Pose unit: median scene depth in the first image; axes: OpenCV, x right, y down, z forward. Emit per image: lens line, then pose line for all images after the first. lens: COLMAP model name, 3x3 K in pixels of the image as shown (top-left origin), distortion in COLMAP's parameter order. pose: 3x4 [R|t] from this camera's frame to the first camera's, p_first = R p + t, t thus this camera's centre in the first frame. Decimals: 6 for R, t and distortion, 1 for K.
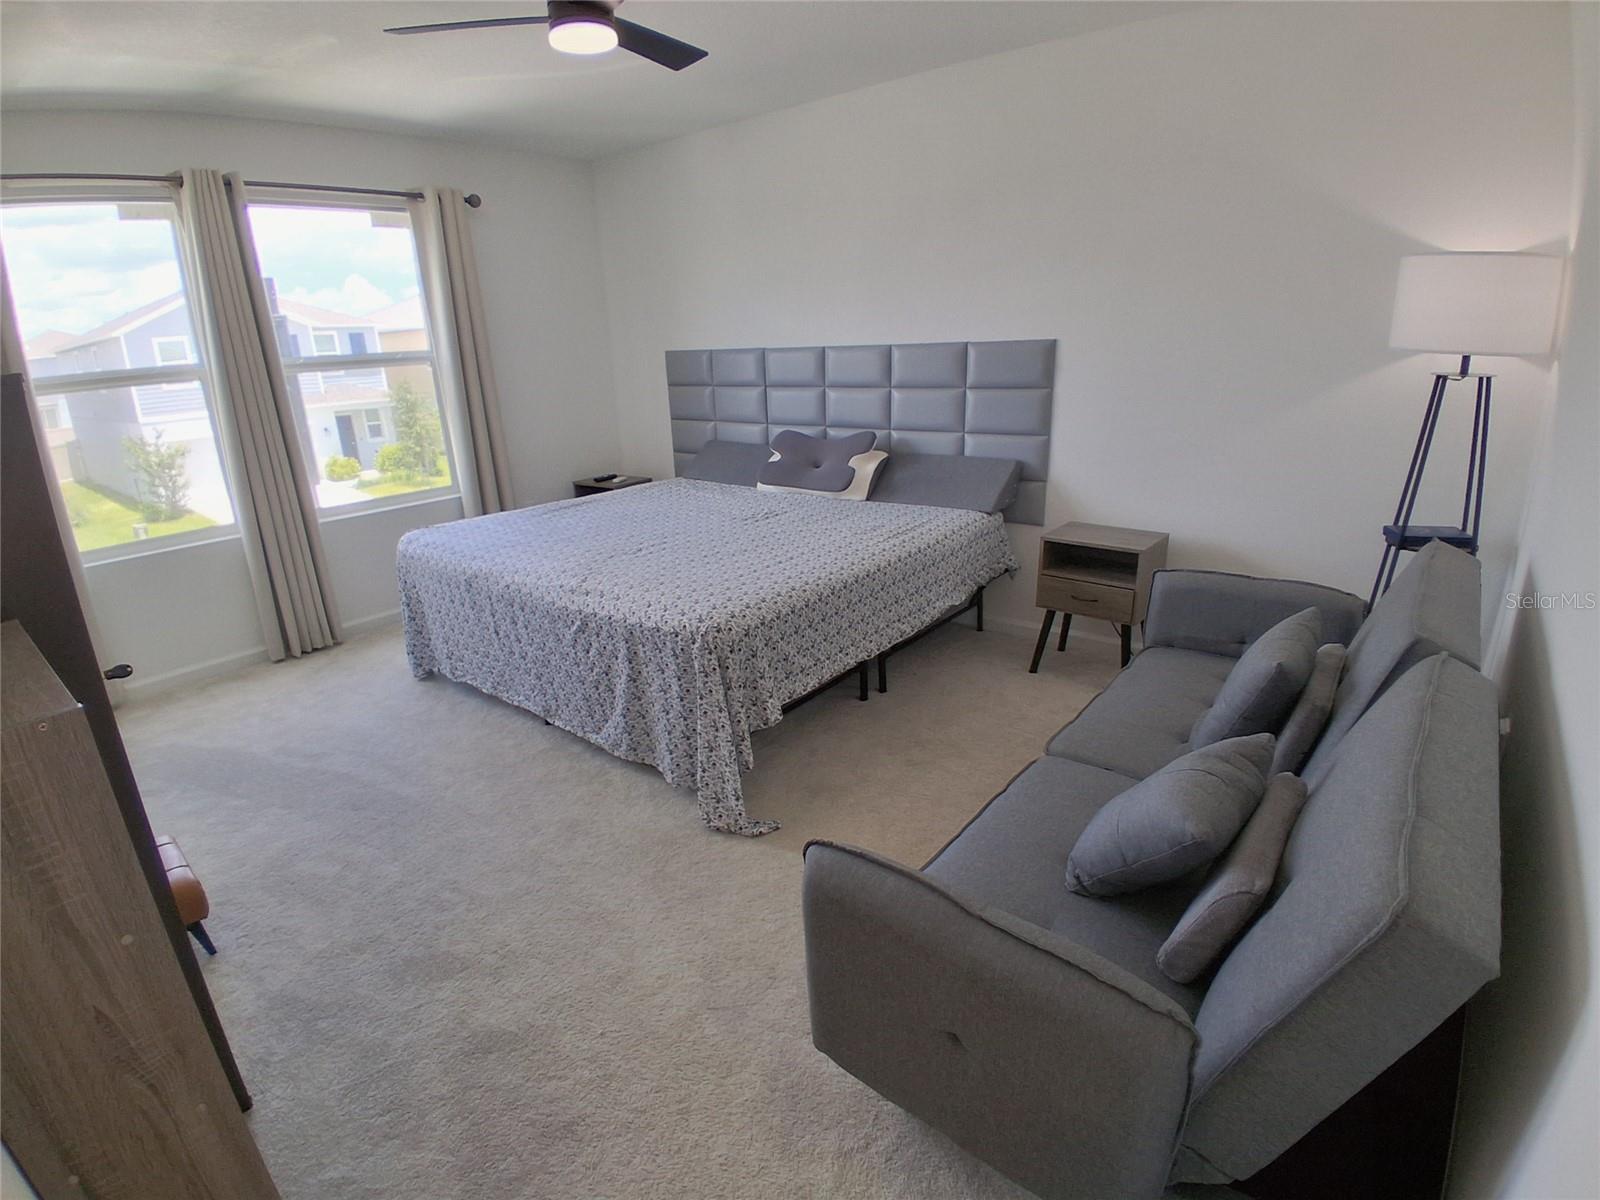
lens RADIAL K [[806.2, 0, 784.1], [0, 806.2, 603.3], [0, 0, 1]] dist [0.005194, -0.045176]
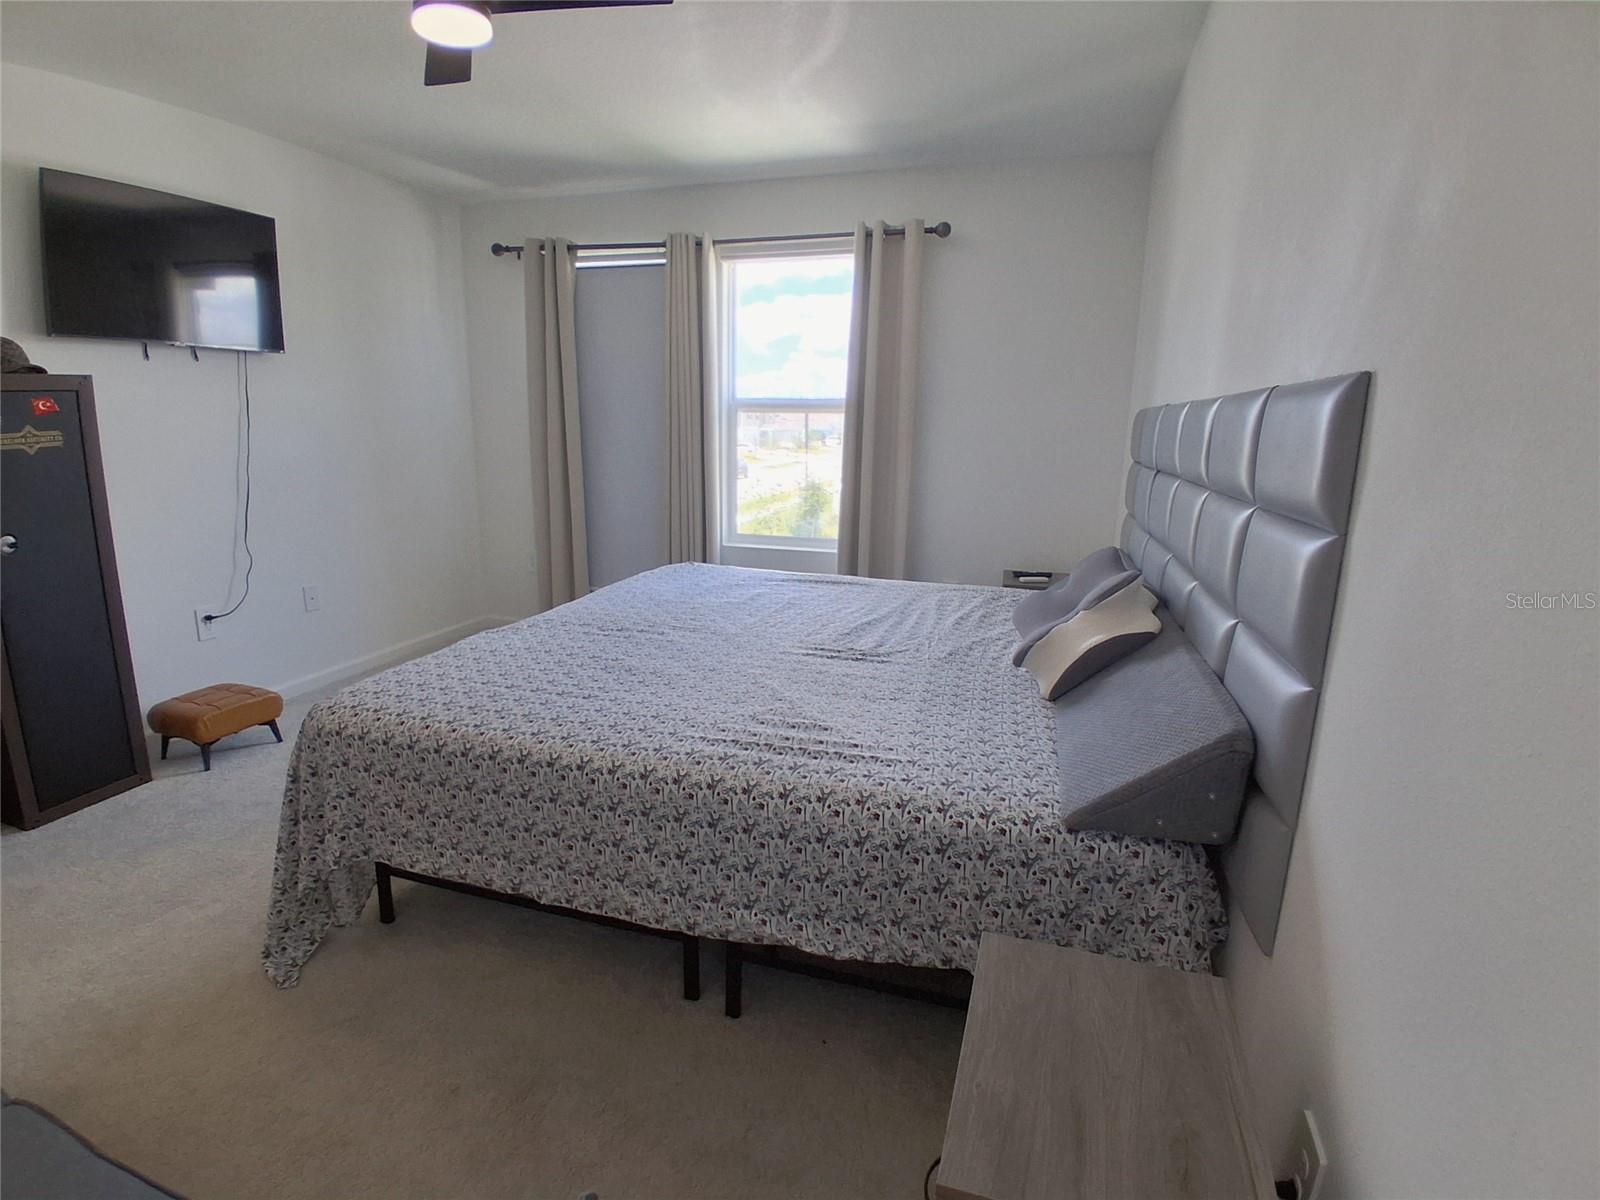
lens RADIAL K [[806.2, 0, 749.1], [0, 806.2, 599.1], [0, 0, 1]] dist [0.005194, -0.045176]
pose [[0.365986, 0.242703, -0.898415, 0.653550], [-0.321031, 0.939060, 0.122905, -0.265436], [0.873495, 0.243437, 0.421598, 0.869350]]
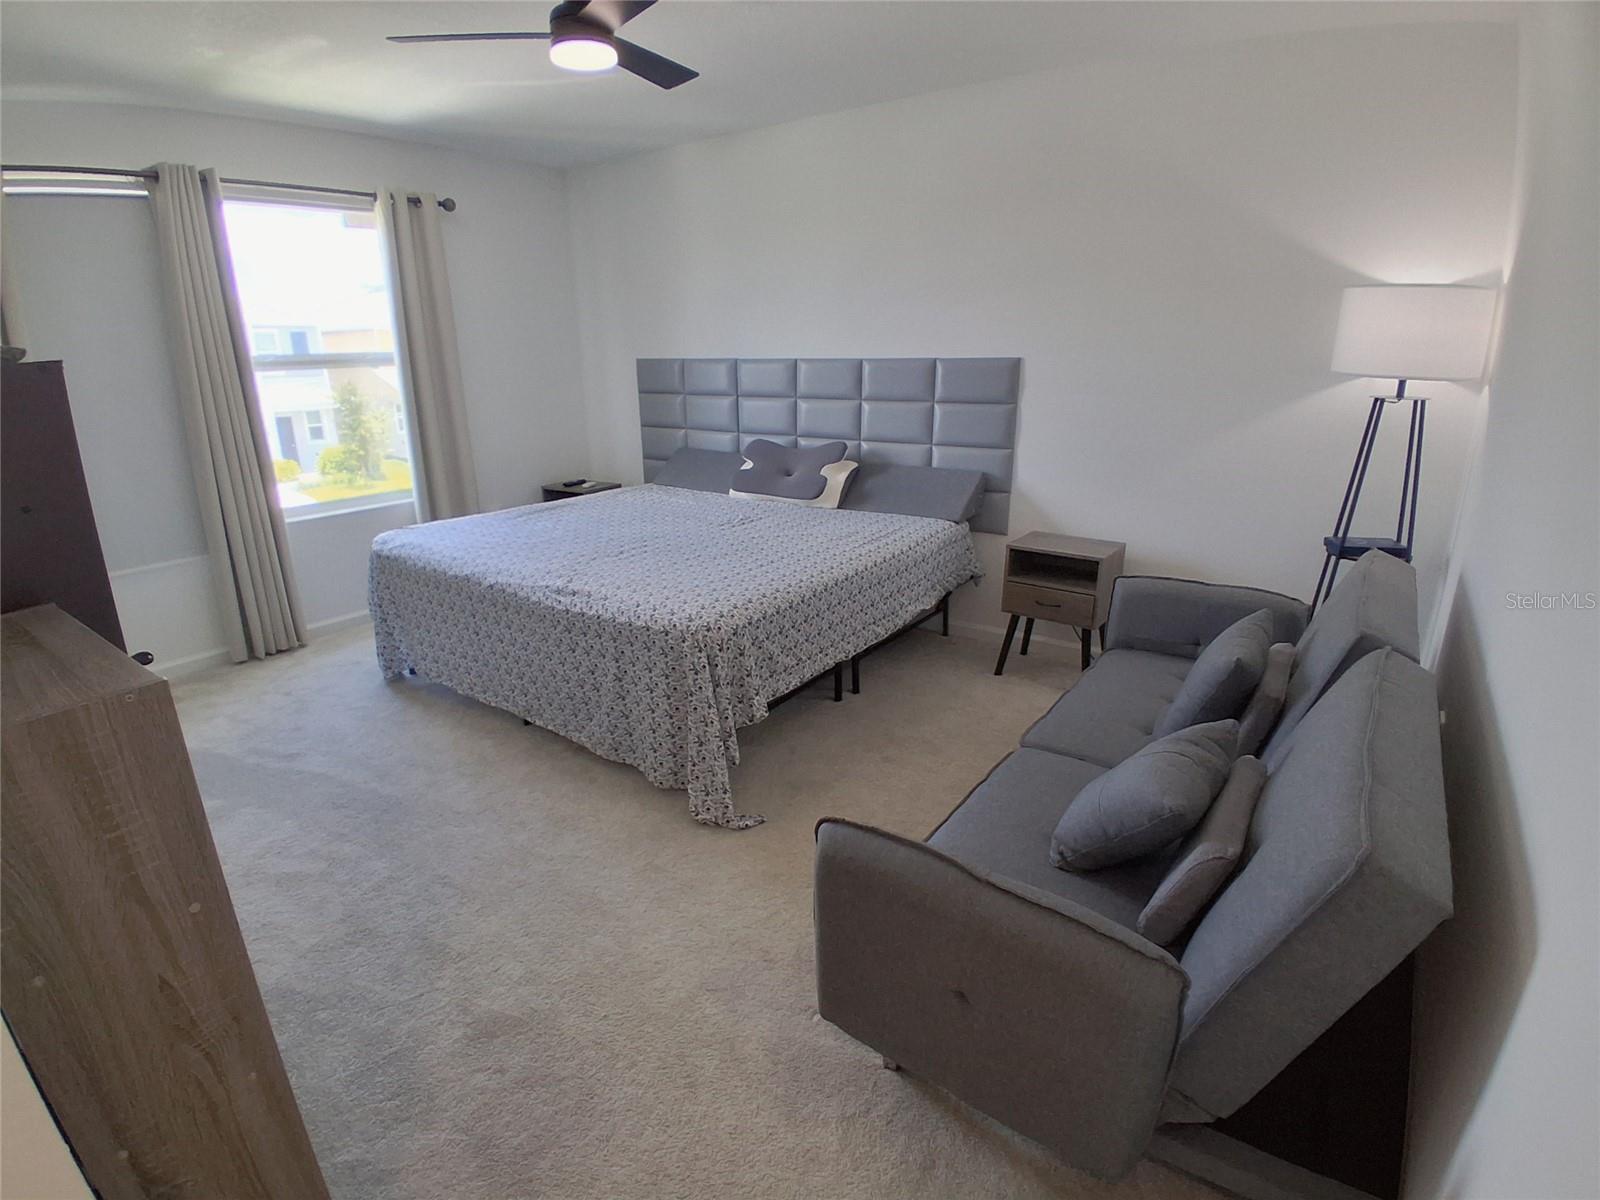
lens RADIAL K [[806.2, 0, 785.2], [0, 806.2, 601.4], [0, 0, 1]] dist [0.005194, -0.045176]
pose [[0.998006, 0.007895, 0.062627, -0.040261], [-0.006937, 0.999856, -0.015502, 0.011113], [-0.062740, 0.015037, 0.997917, -0.032137]]
